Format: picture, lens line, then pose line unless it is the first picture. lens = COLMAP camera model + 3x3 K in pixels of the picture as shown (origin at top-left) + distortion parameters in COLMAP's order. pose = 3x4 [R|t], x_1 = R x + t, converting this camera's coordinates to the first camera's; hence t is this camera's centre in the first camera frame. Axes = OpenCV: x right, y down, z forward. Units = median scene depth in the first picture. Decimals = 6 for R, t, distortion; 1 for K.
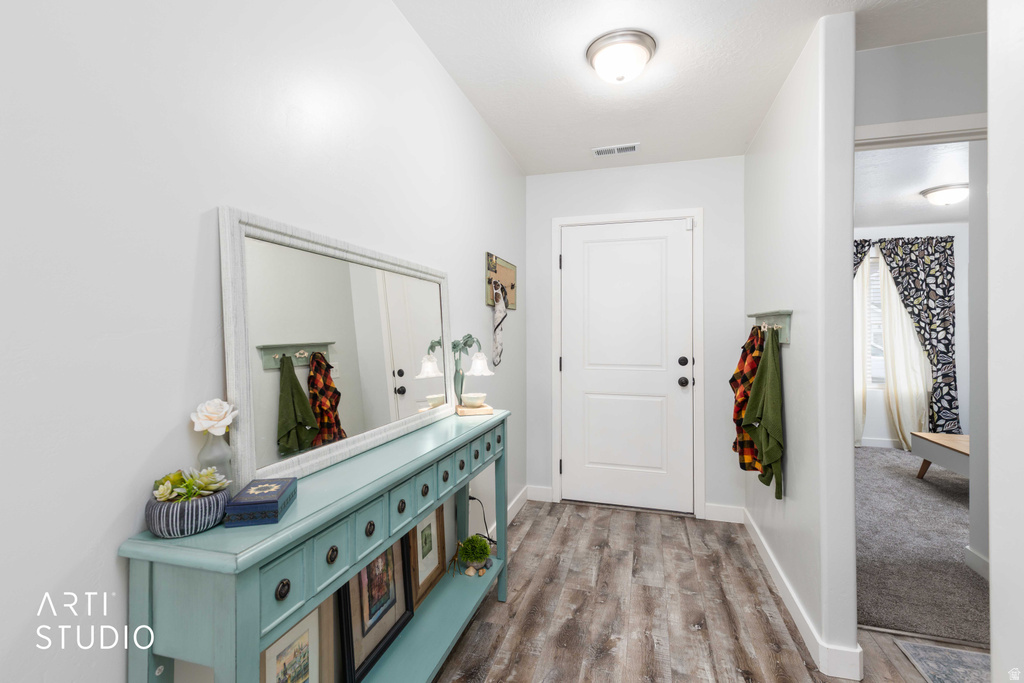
lens RADIAL K [[461.8, 0, 511.3], [0, 461.8, 335.6], [0, 0, 1]] dist [0.005926, 0.000168]
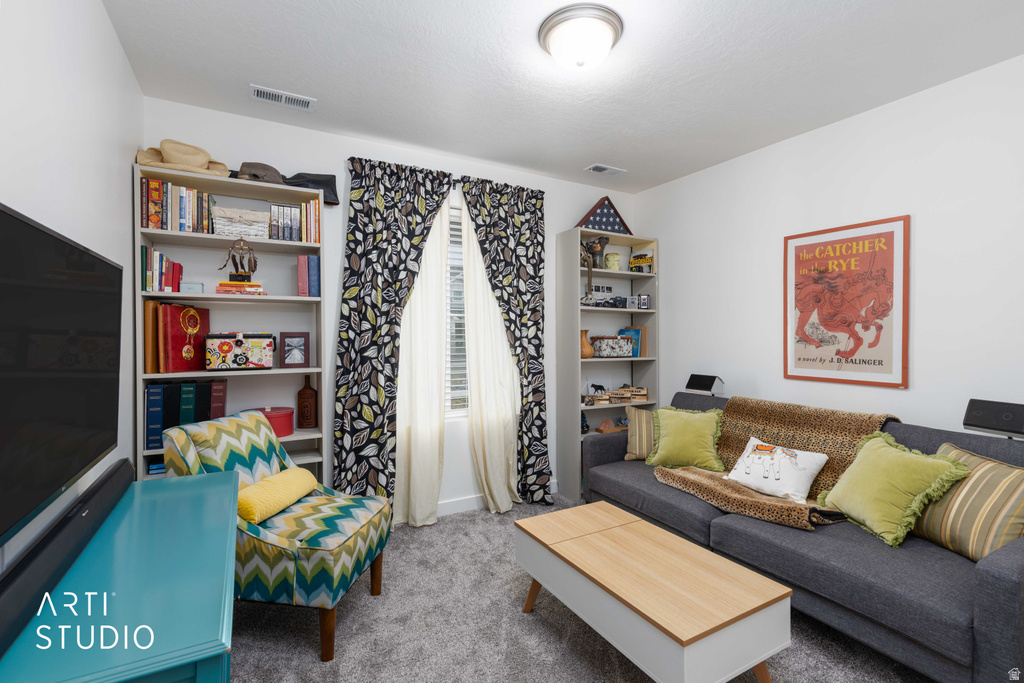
lens RADIAL K [[461.8, 0, 512.0], [0, 461.8, 333.5], [0, 0, 1]] dist [0.005926, 0.000168]
pose [[0.700217, -0.002023, 0.713927, 0.414398], [-0.005392, 0.999952, 0.008122, -0.004793], [-0.713910, -0.009536, 0.700173, 0.537855]]
